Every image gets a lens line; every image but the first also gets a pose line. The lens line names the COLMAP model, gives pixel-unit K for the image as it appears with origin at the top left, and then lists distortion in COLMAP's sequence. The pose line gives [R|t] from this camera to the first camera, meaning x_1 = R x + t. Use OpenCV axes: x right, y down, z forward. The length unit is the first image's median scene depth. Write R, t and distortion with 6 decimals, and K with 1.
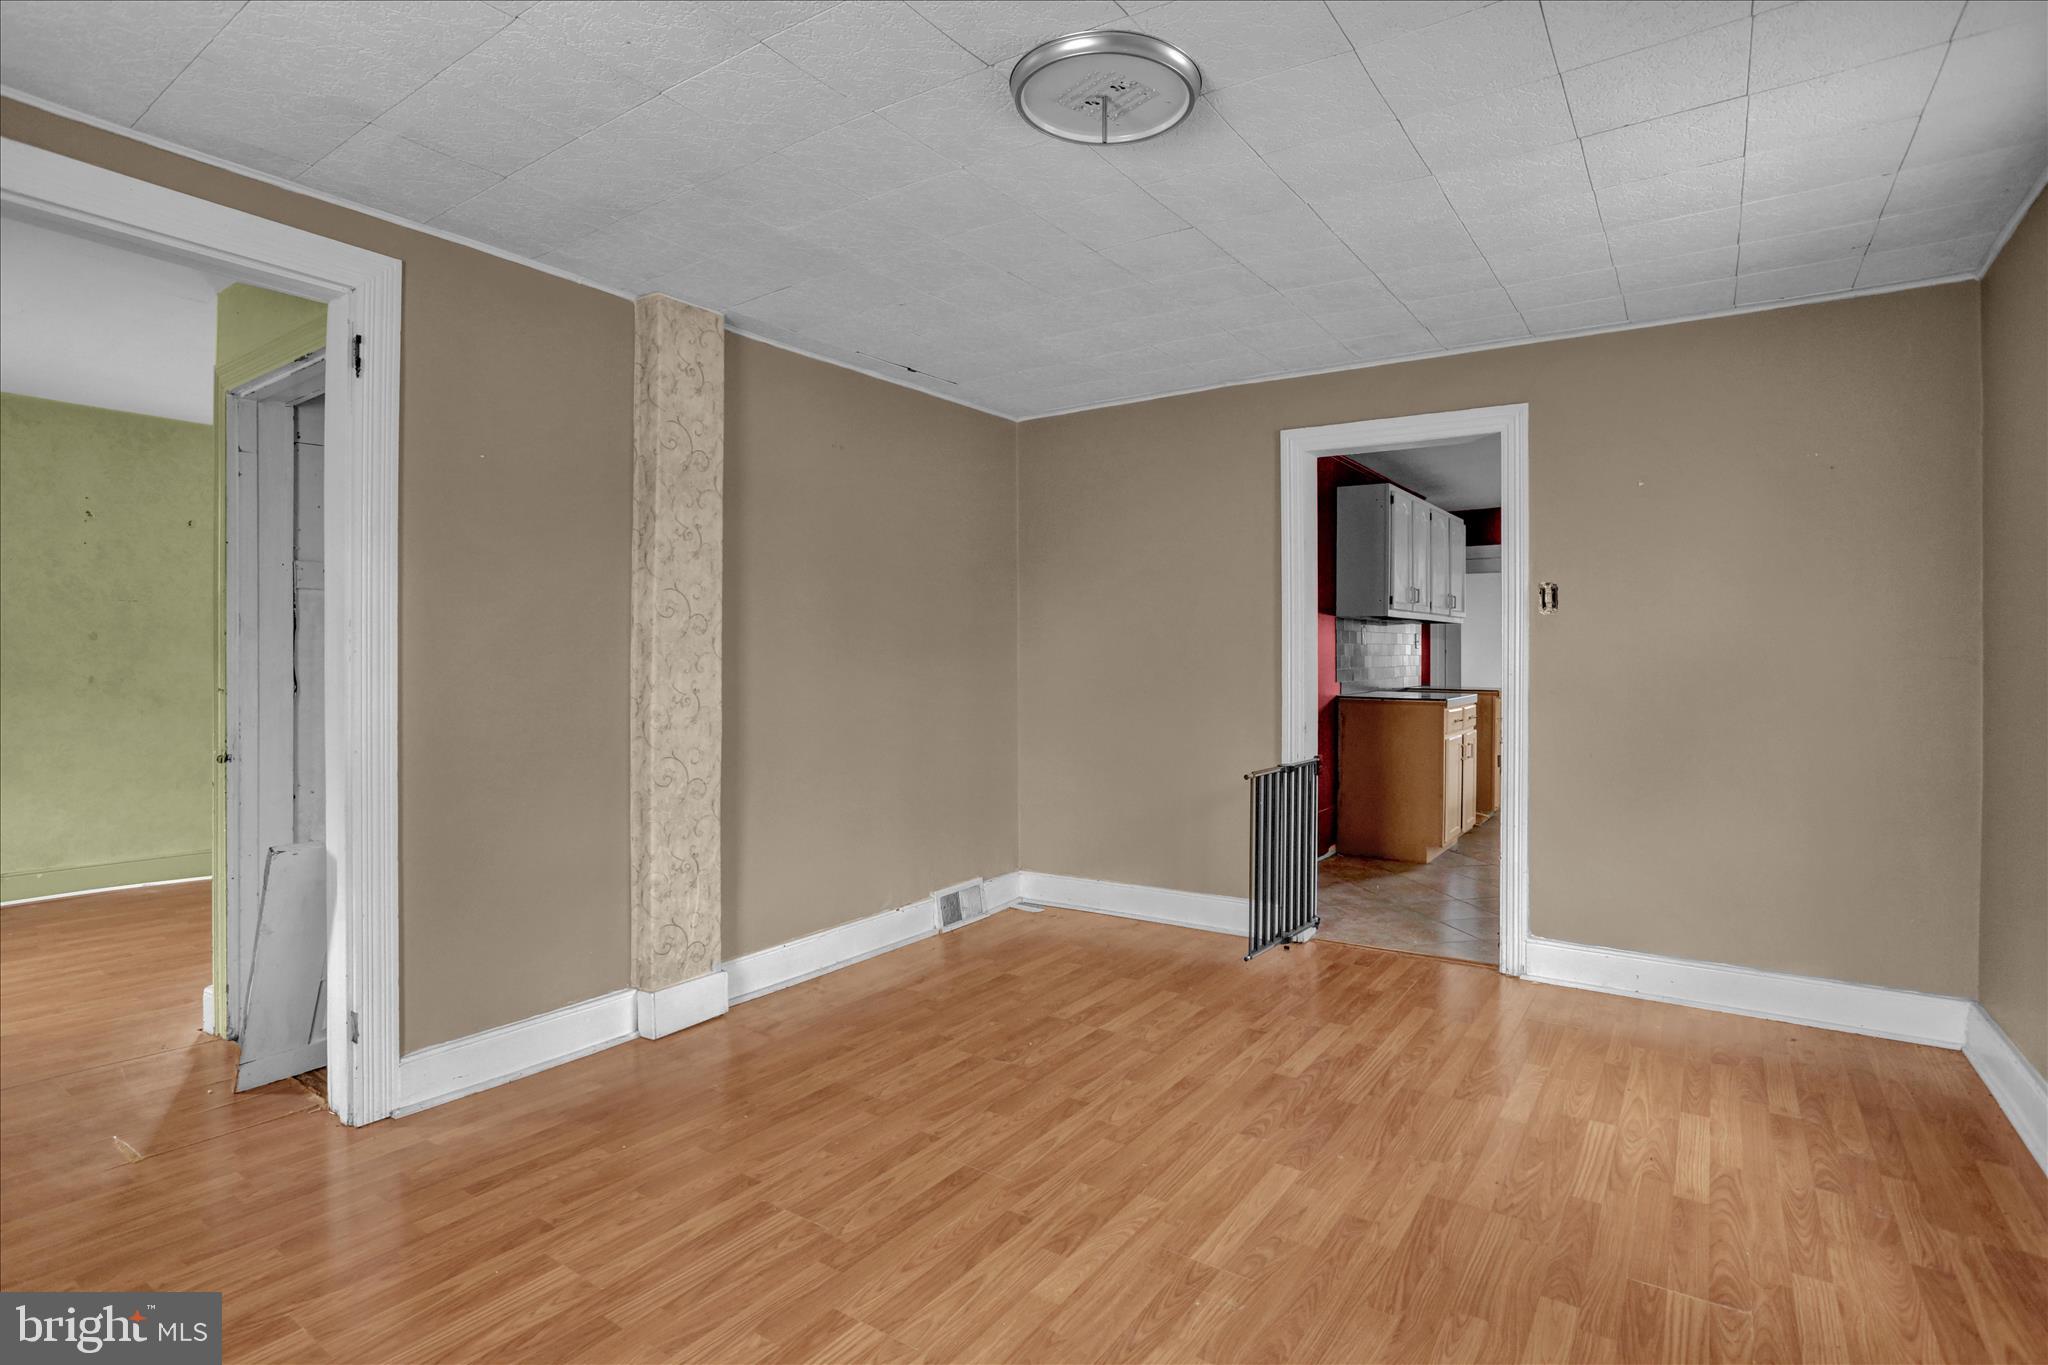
lens RADIAL K [[1011.7, 0, 1021.2], [0, 1011.7, 666.0], [0, 0, 1]] dist [-0.019134, 0.008792]
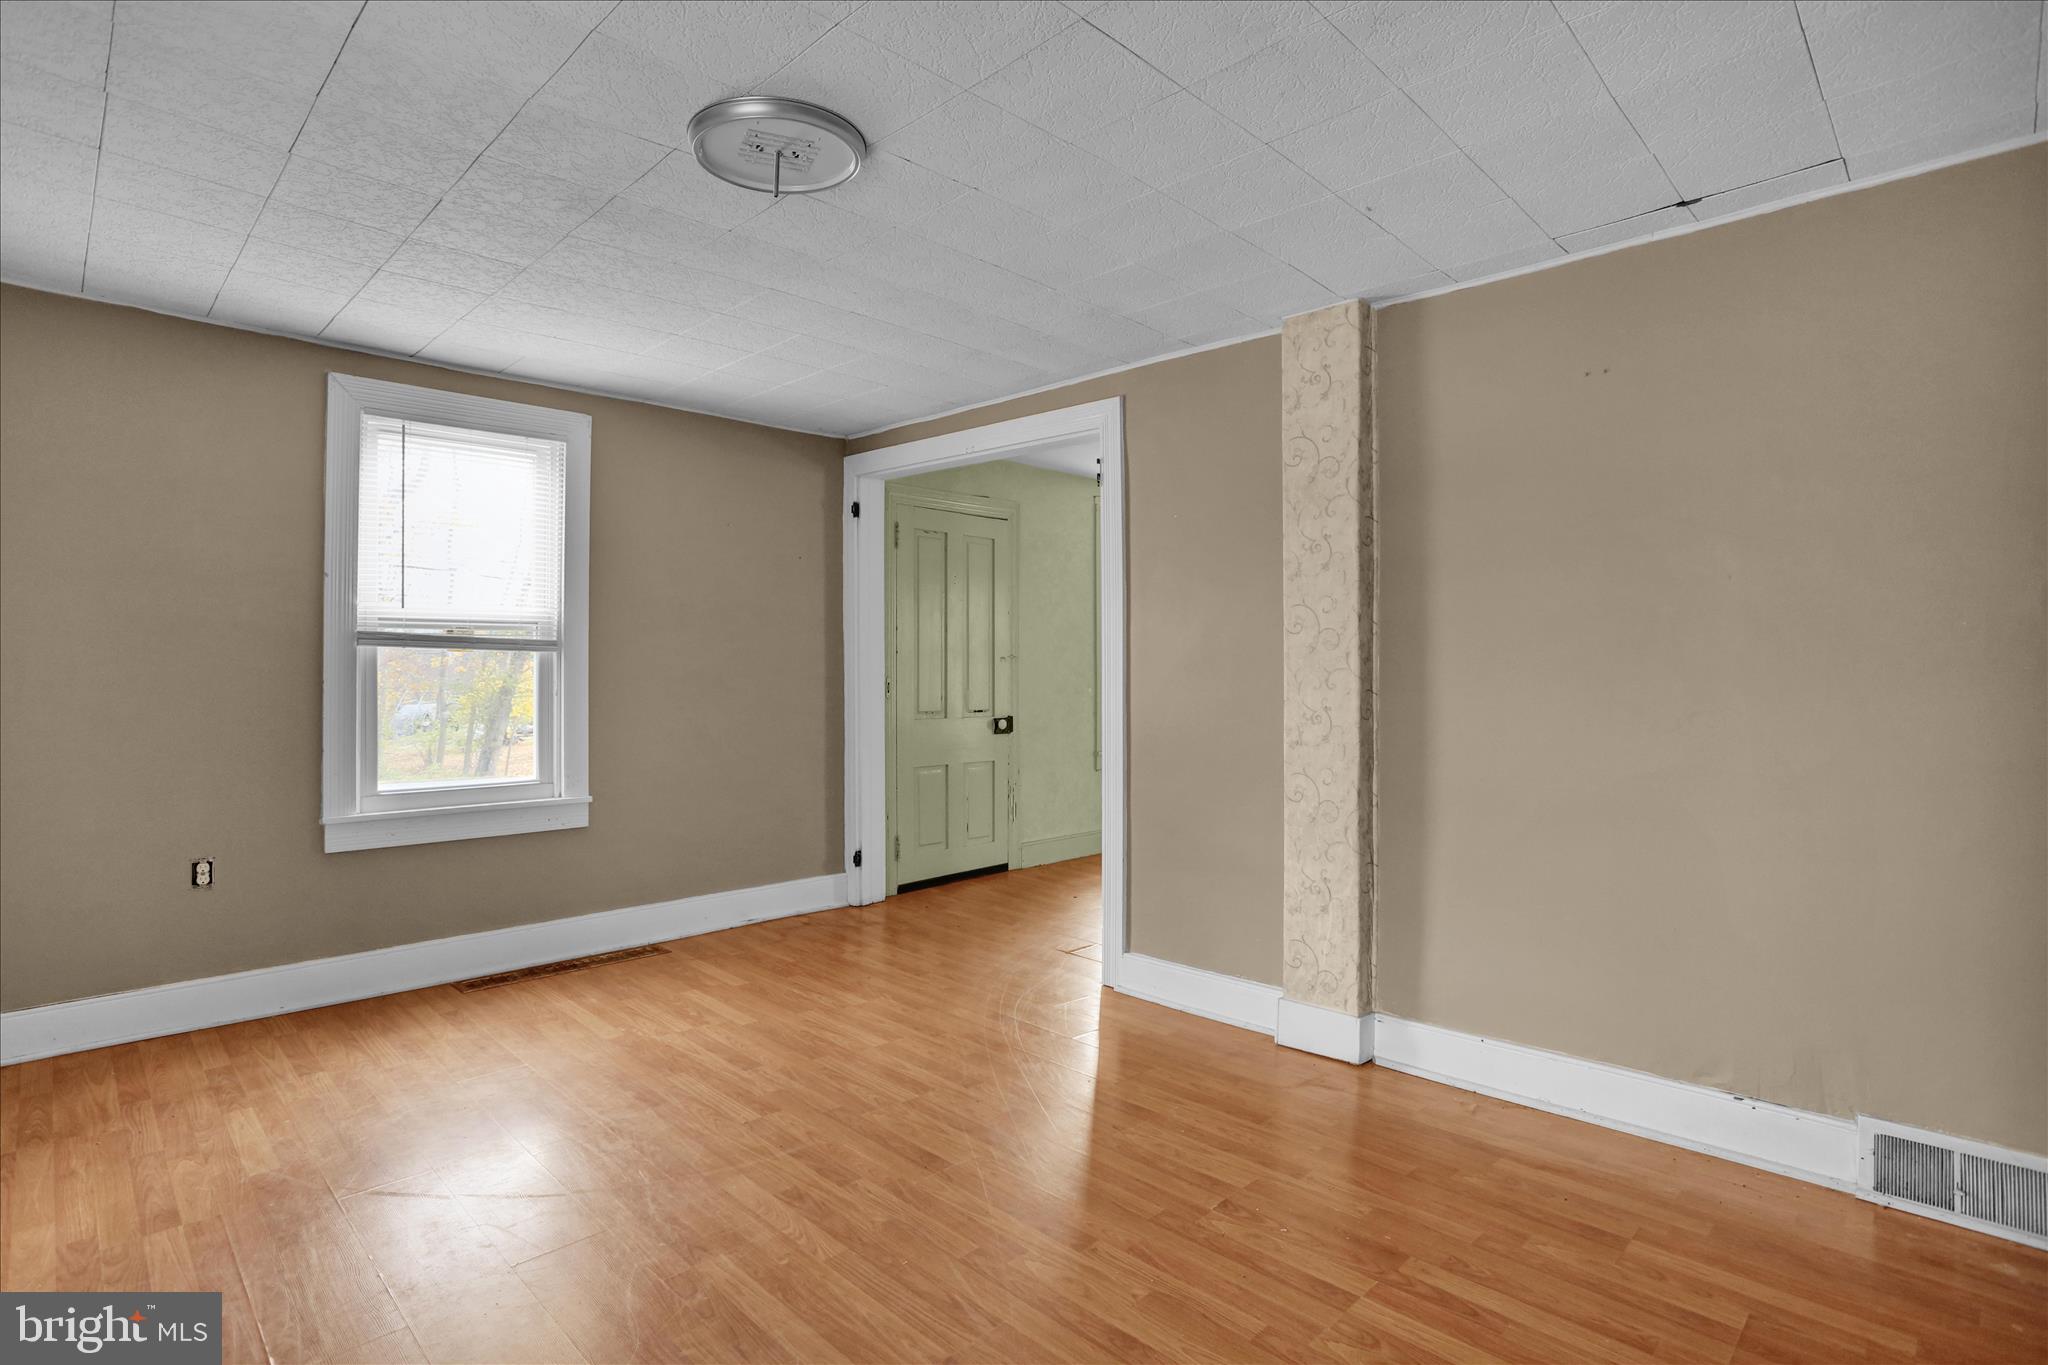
lens RADIAL K [[1011.7, 0, 1012.5], [0, 1011.7, 680.2], [0, 0, 1]] dist [-0.019134, 0.008792]
pose [[-0.183366, -0.000044, -0.983045, 0.683918], [-0.000146, 1.000000, -0.000017, -0.001975], [0.983045, 0.000140, -0.183366, 0.896475]]
